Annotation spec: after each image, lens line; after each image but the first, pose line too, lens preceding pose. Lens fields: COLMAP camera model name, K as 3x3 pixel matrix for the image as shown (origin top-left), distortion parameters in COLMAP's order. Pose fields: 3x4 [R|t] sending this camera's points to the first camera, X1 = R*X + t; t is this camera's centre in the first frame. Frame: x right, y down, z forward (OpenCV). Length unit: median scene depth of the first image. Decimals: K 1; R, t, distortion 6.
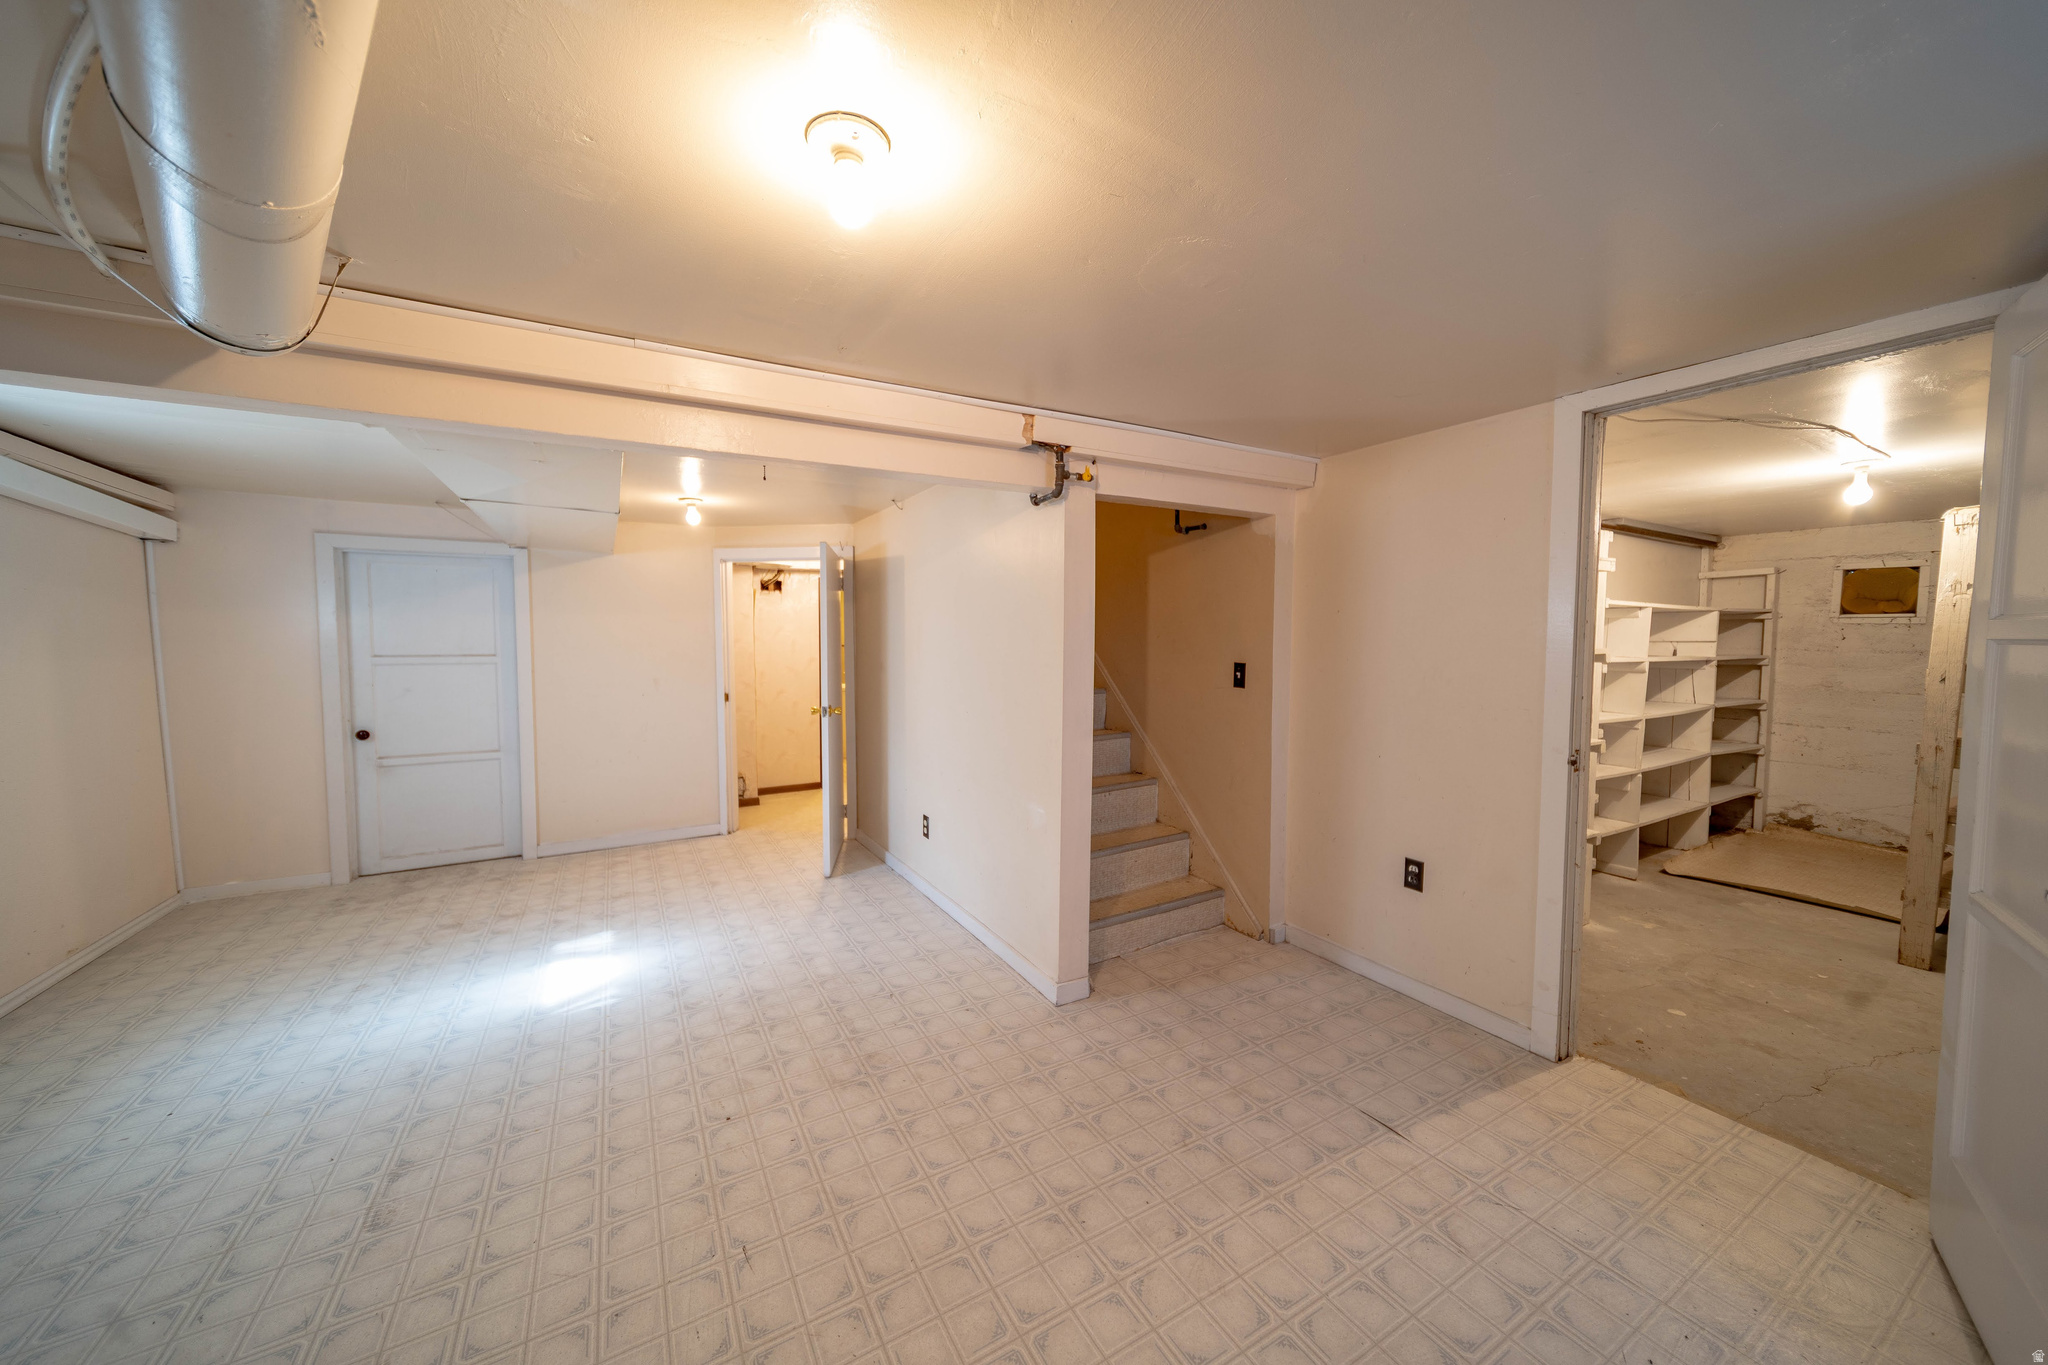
lens RADIAL K [[708.6, 0, 1023.2], [0, 708.6, 677.2], [0, 0, 1]] dist [0.006011, 0.000077]
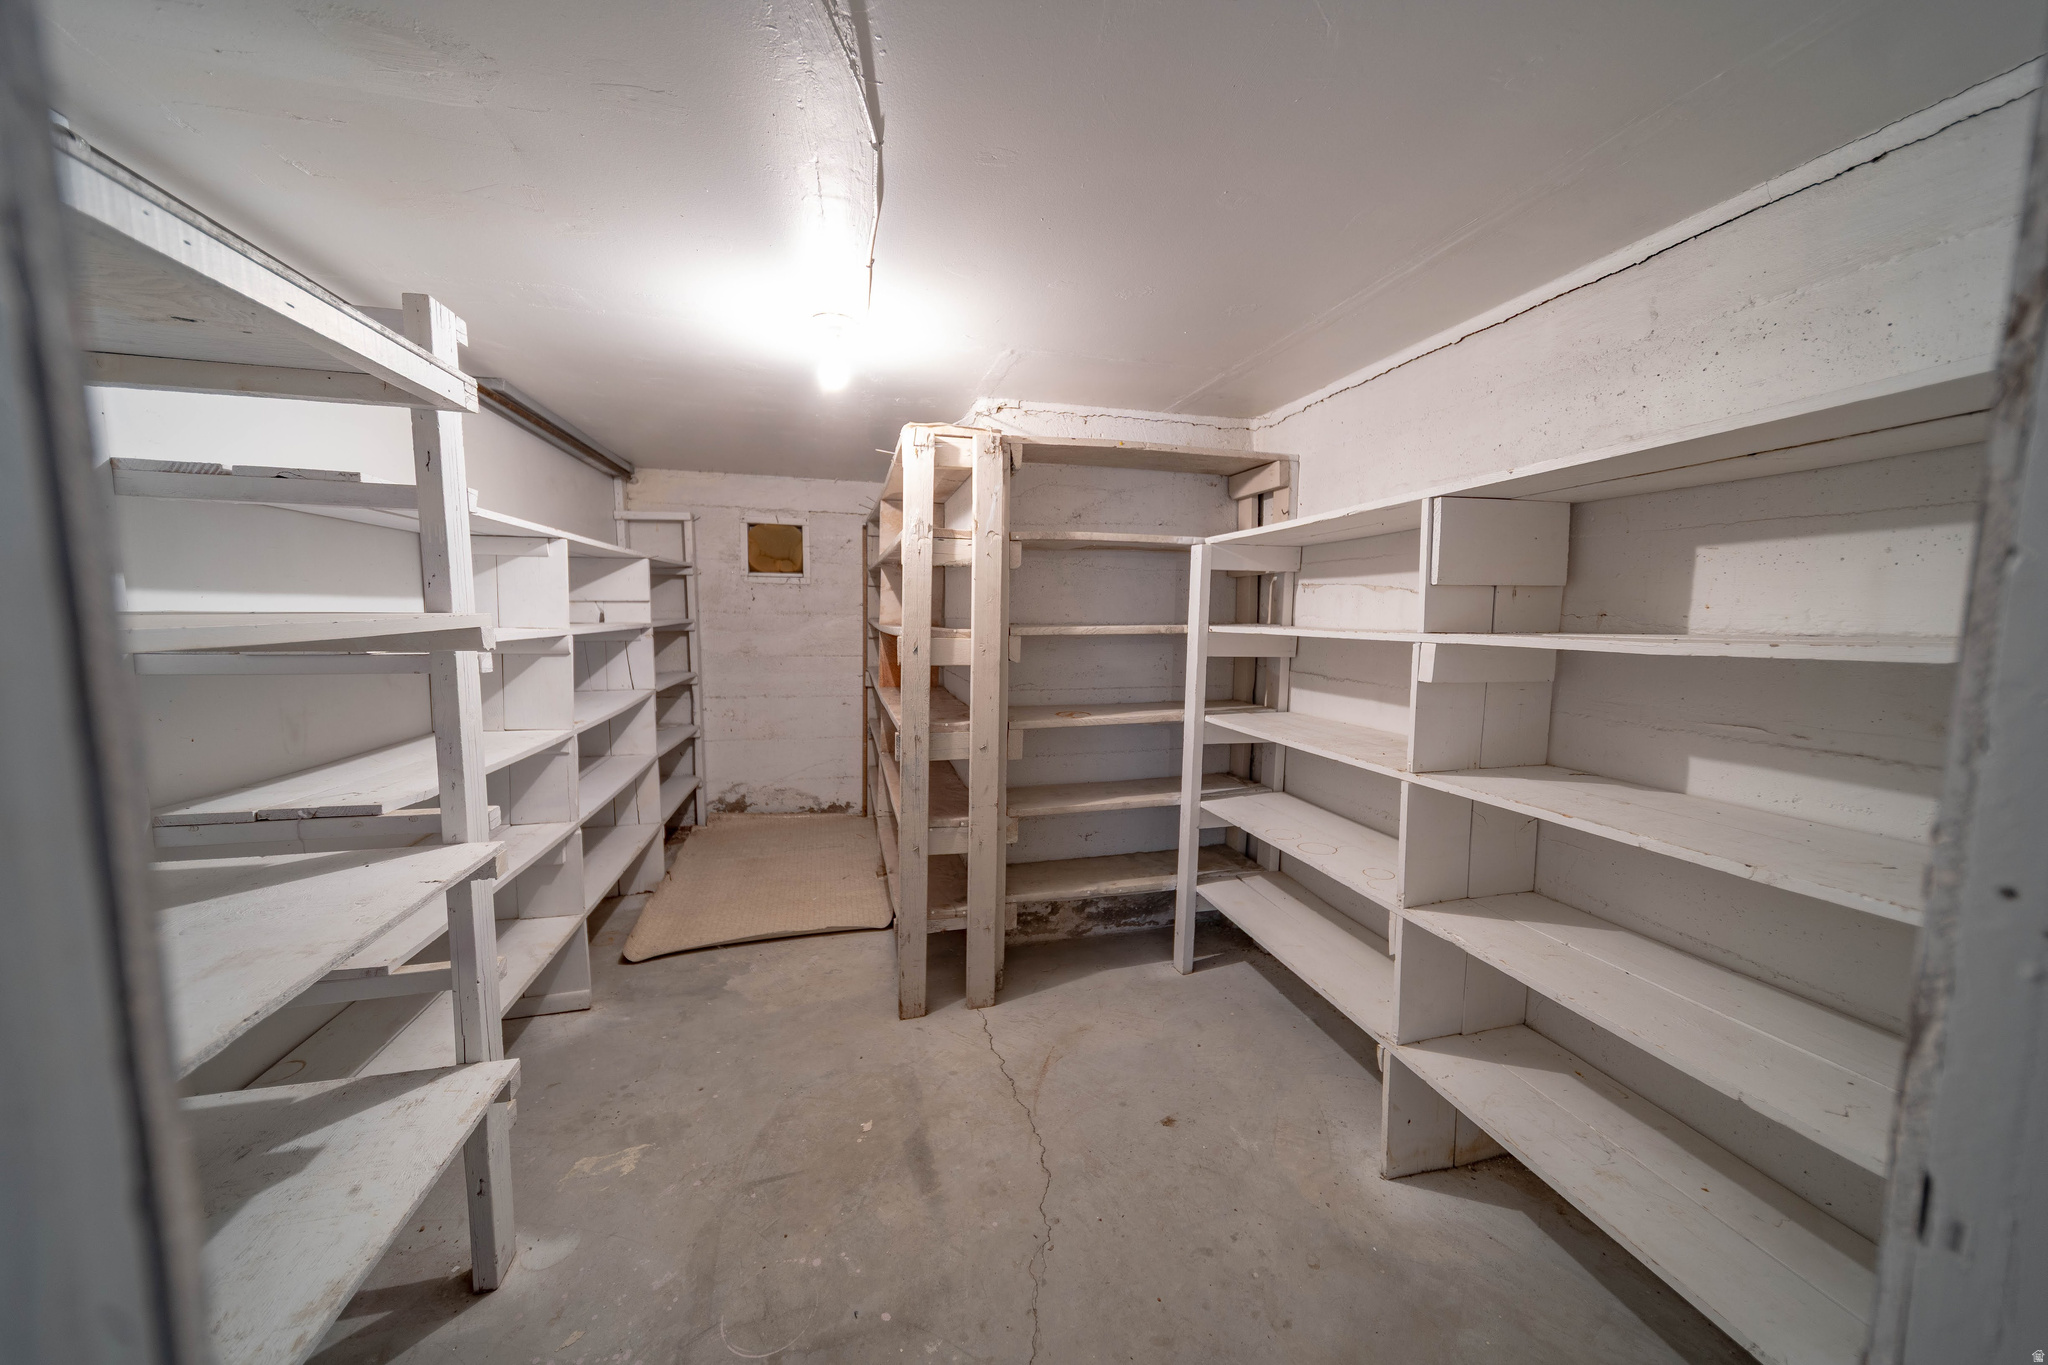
lens RADIAL K [[708.6, 0, 1024.7], [0, 708.6, 673.7], [0, 0, 1]] dist [0.006011, 0.000077]
pose [[0.269661, -0.093267, 0.958428, 0.361802], [0.049065, 0.995336, 0.083053, -0.017236], [-0.961705, 0.024629, 0.272979, 0.420144]]
